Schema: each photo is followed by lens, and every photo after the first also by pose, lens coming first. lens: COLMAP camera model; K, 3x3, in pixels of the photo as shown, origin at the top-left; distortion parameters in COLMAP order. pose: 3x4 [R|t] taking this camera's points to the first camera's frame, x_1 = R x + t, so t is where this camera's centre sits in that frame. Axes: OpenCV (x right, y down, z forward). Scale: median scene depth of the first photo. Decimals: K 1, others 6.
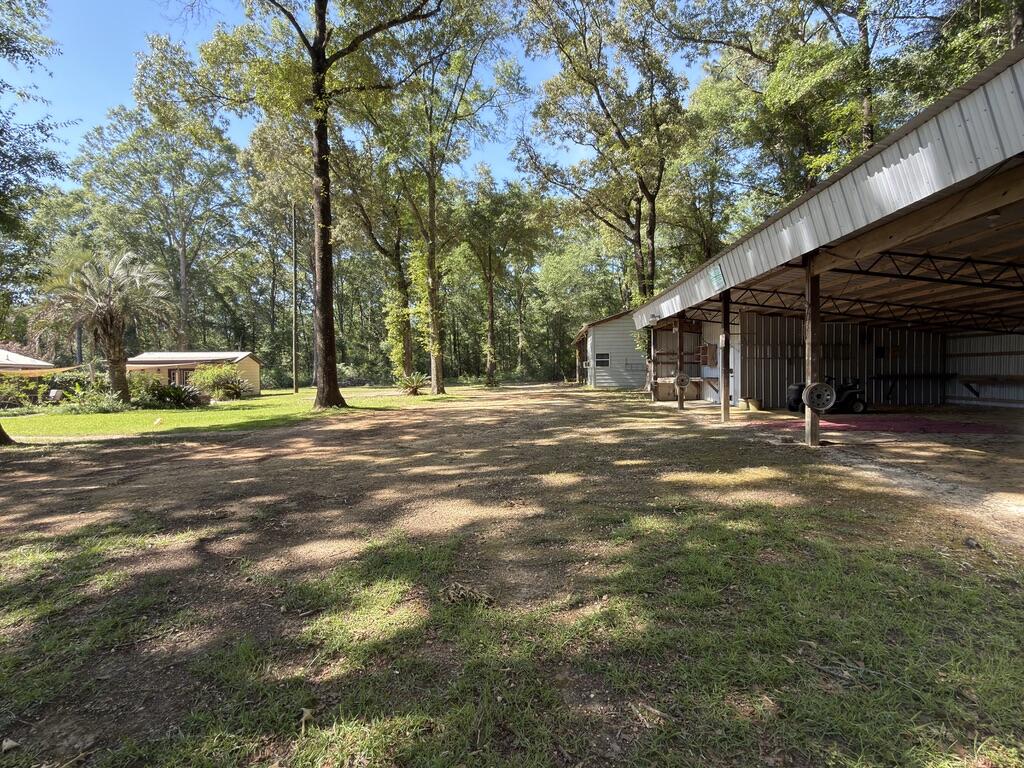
lens RADIAL K [[482.3, 0, 513.1], [0, 482.3, 383.2], [0, 0, 1]] dist [-0.000127, -0.000107]
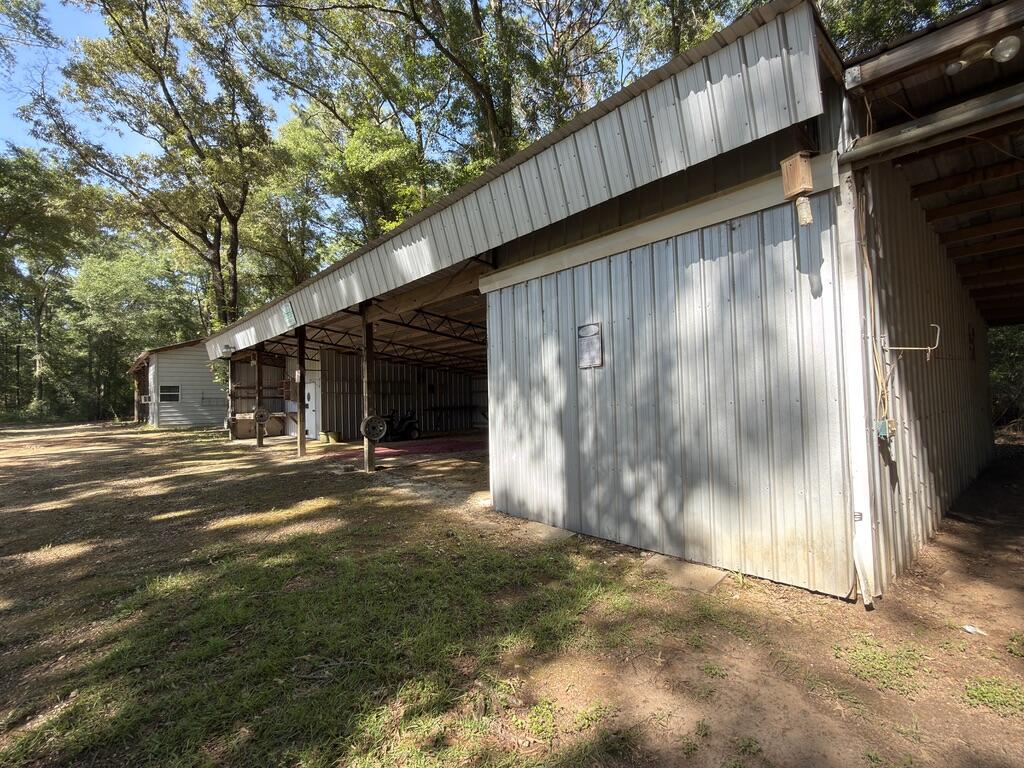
lens RADIAL K [[482.3, 0, 513.7], [0, 482.3, 384.3], [0, 0, 1]] dist [-0.000127, -0.000107]
pose [[0.706440, 0.017272, 0.707562, 0.036039], [0.029876, 0.998083, -0.054193, -0.002634], [-0.707142, 0.059423, 0.704570, -0.035113]]
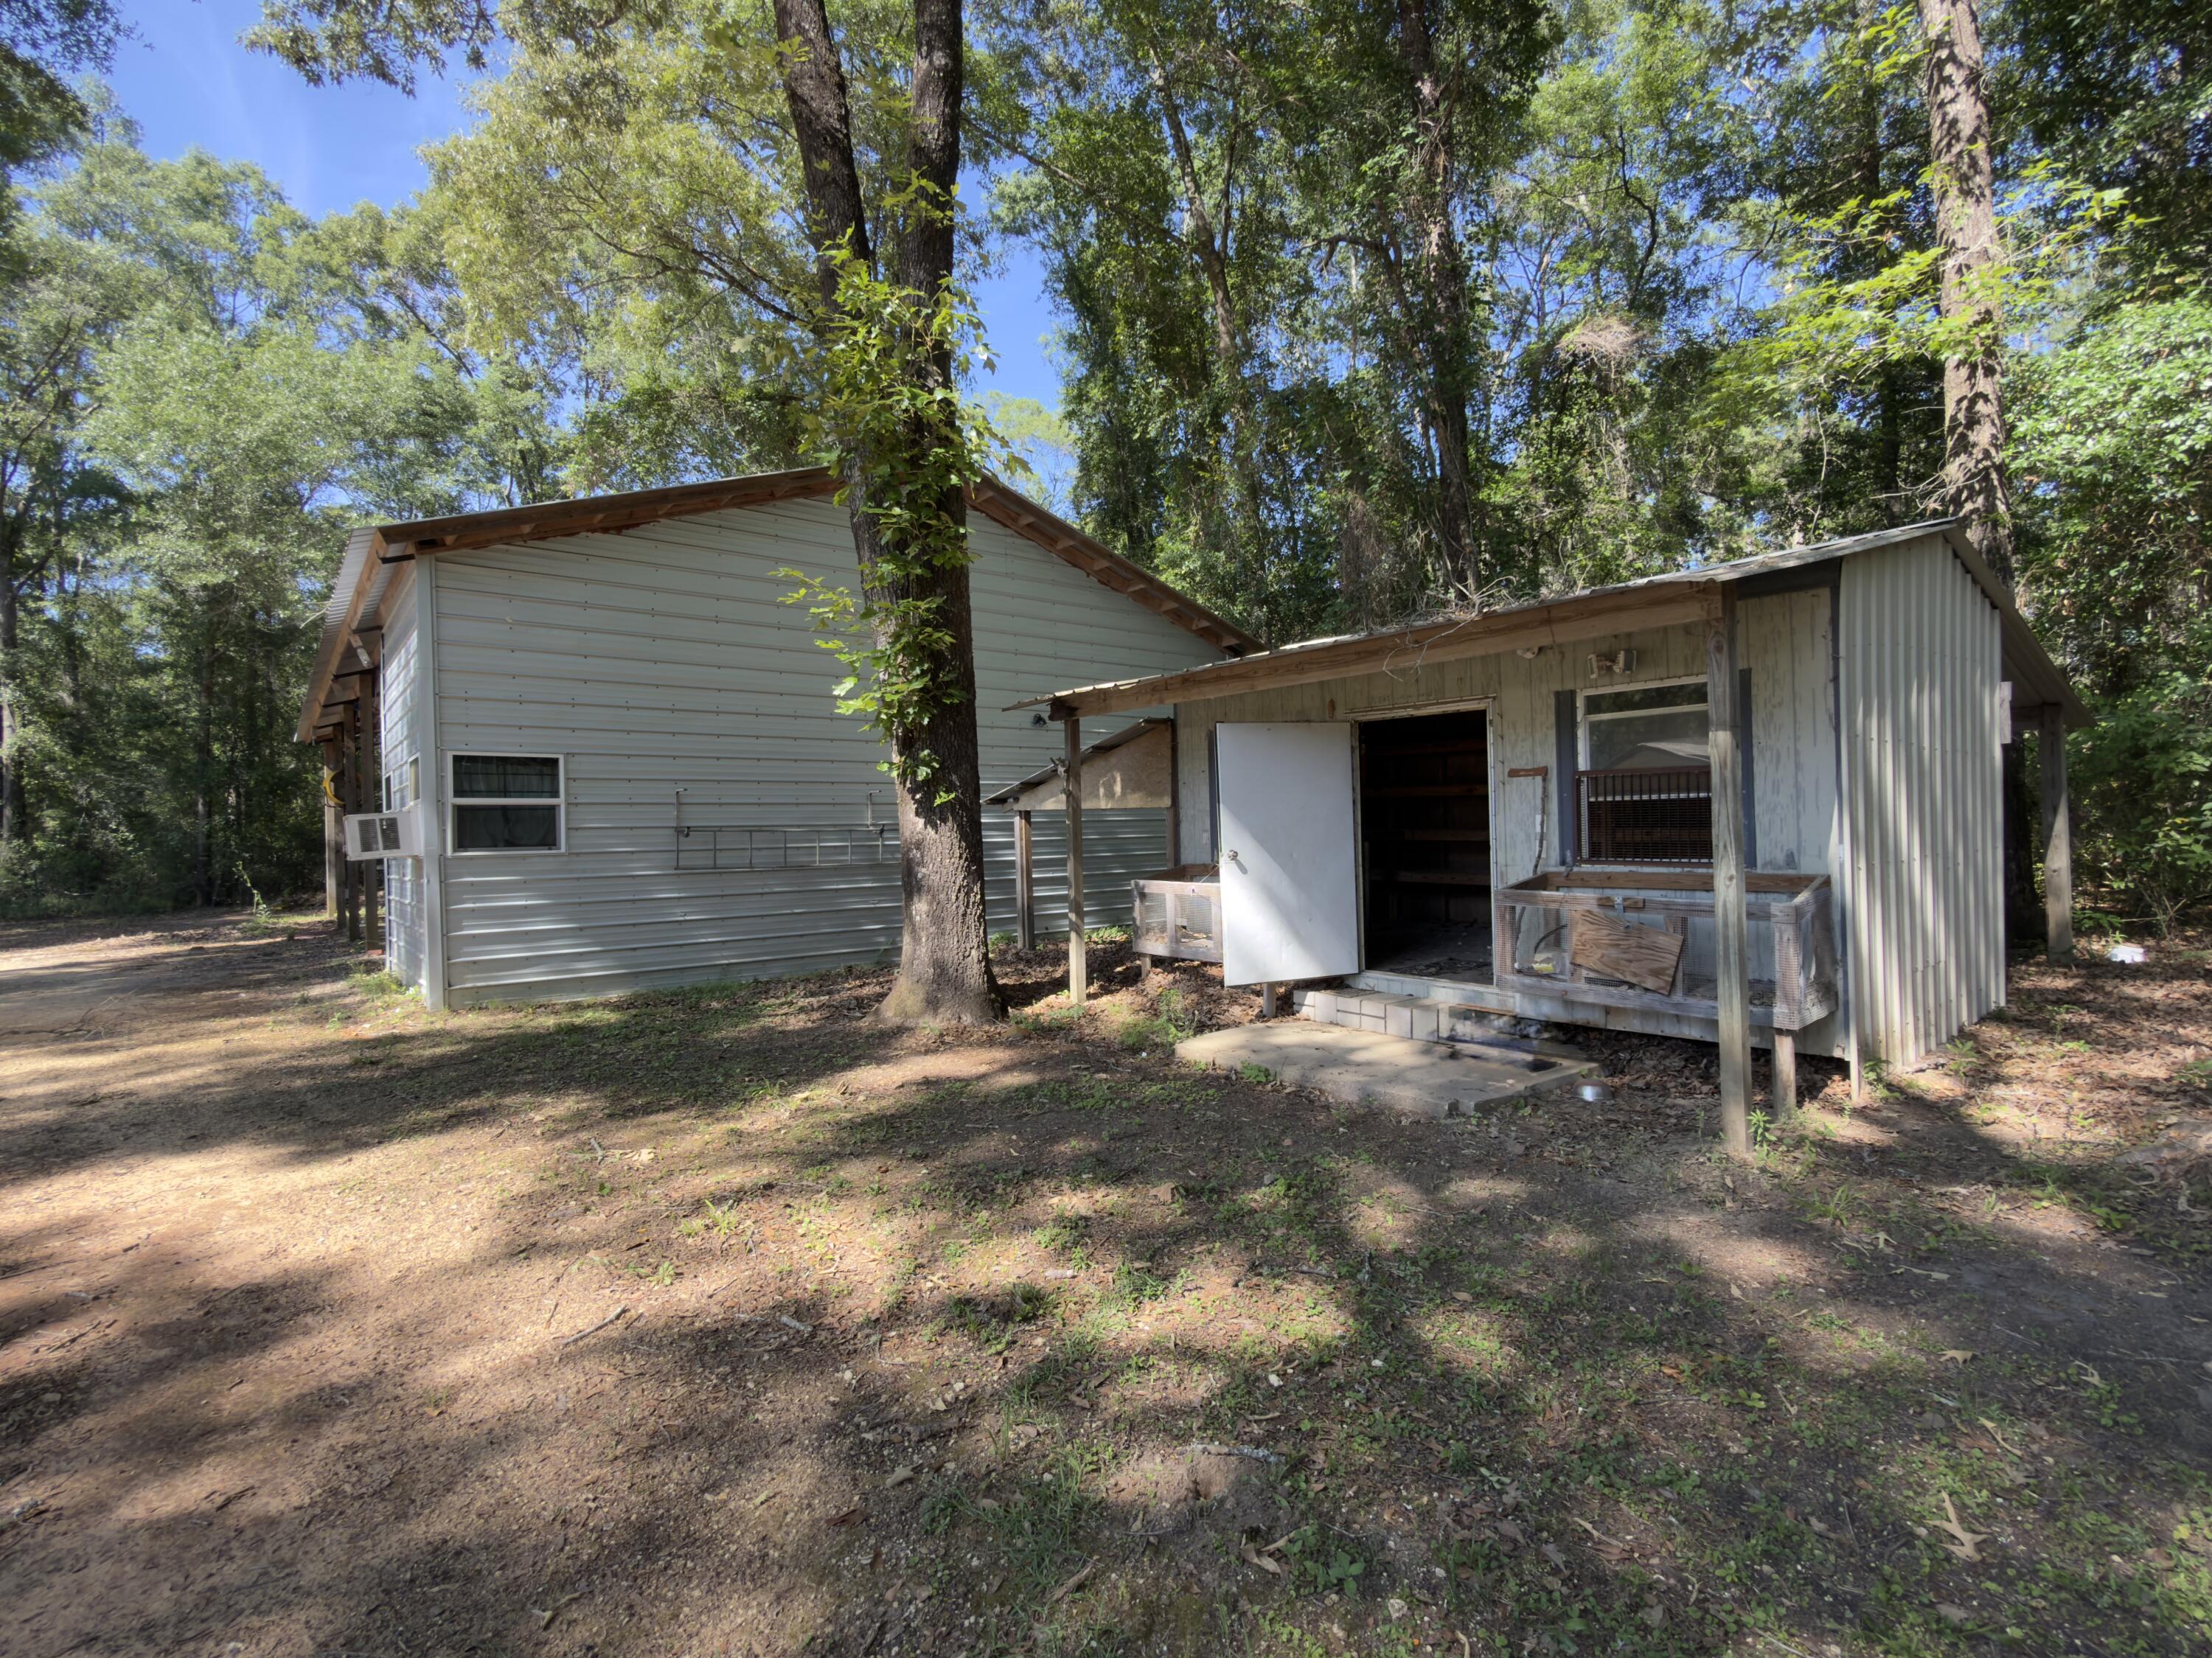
lens RADIAL K [[1041.8, 0, 1091.1], [0, 1041.8, 831.8], [0, 0, 1]] dist [-0.000127, -0.000107]
pose [[0.733260, -0.007923, 0.679902, 0.254243], [0.032851, 0.999177, -0.023785, -0.065830], [-0.679155, 0.039776, 0.732917, 1.626184]]
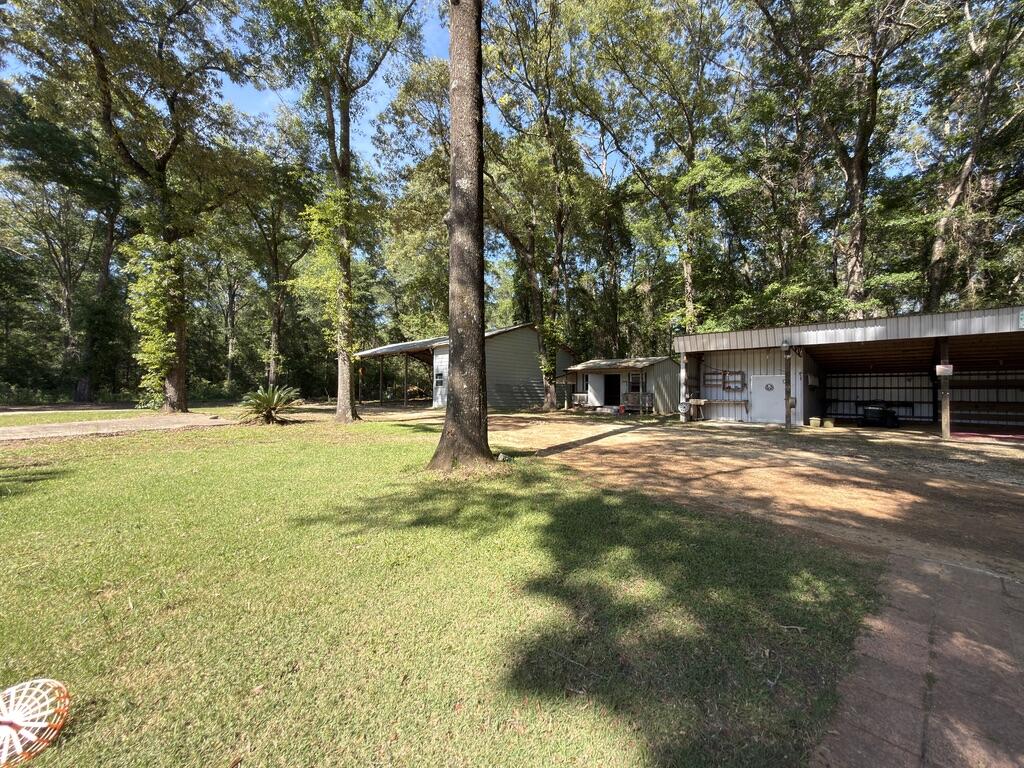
lens RADIAL K [[410.6, 0, 506.9], [0, 410.6, 384.1], [0, 0, 1]] dist [-0.000382, 0.000035]
pose [[0.653277, 0.041381, 0.755987, -0.946841], [-0.004699, 0.998708, -0.050606, 0.003986], [-0.757104, 0.029507, 0.652627, 1.067030]]
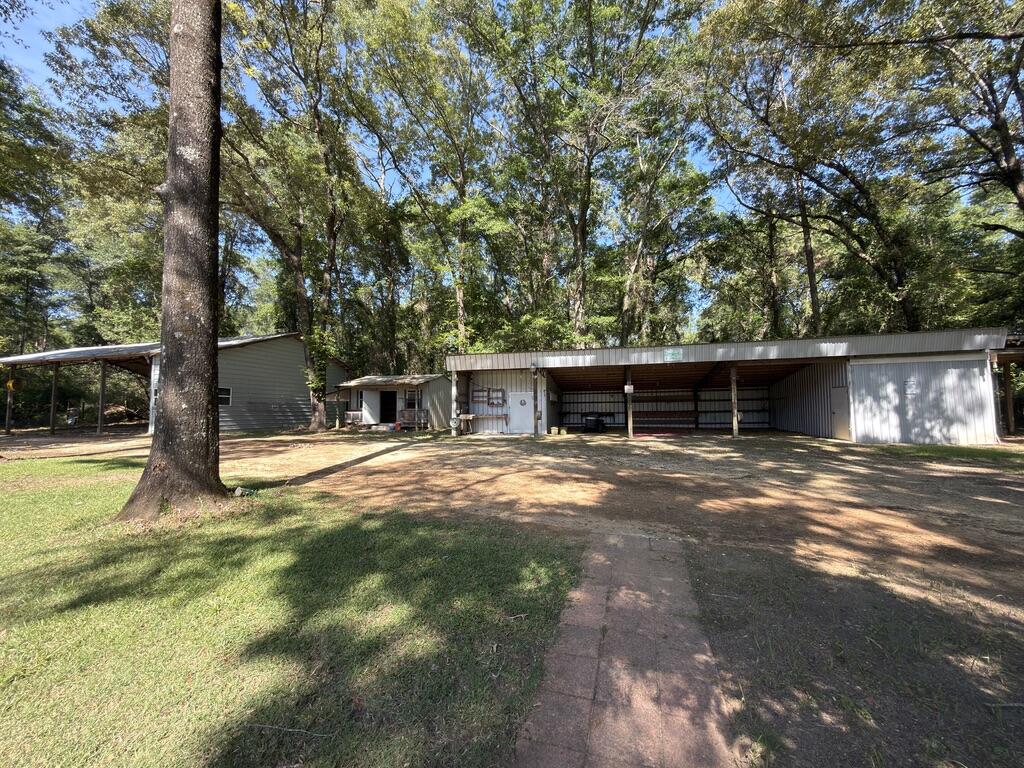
lens RADIAL K [[410.6, 0, 515.5], [0, 410.6, 384.4], [0, 0, 1]] dist [-0.000382, 0.000035]
pose [[0.180063, 0.076076, 0.980709, -0.920265], [0.029376, 0.996144, -0.082667, 0.001676], [-0.983216, 0.043694, 0.177134, 1.038657]]
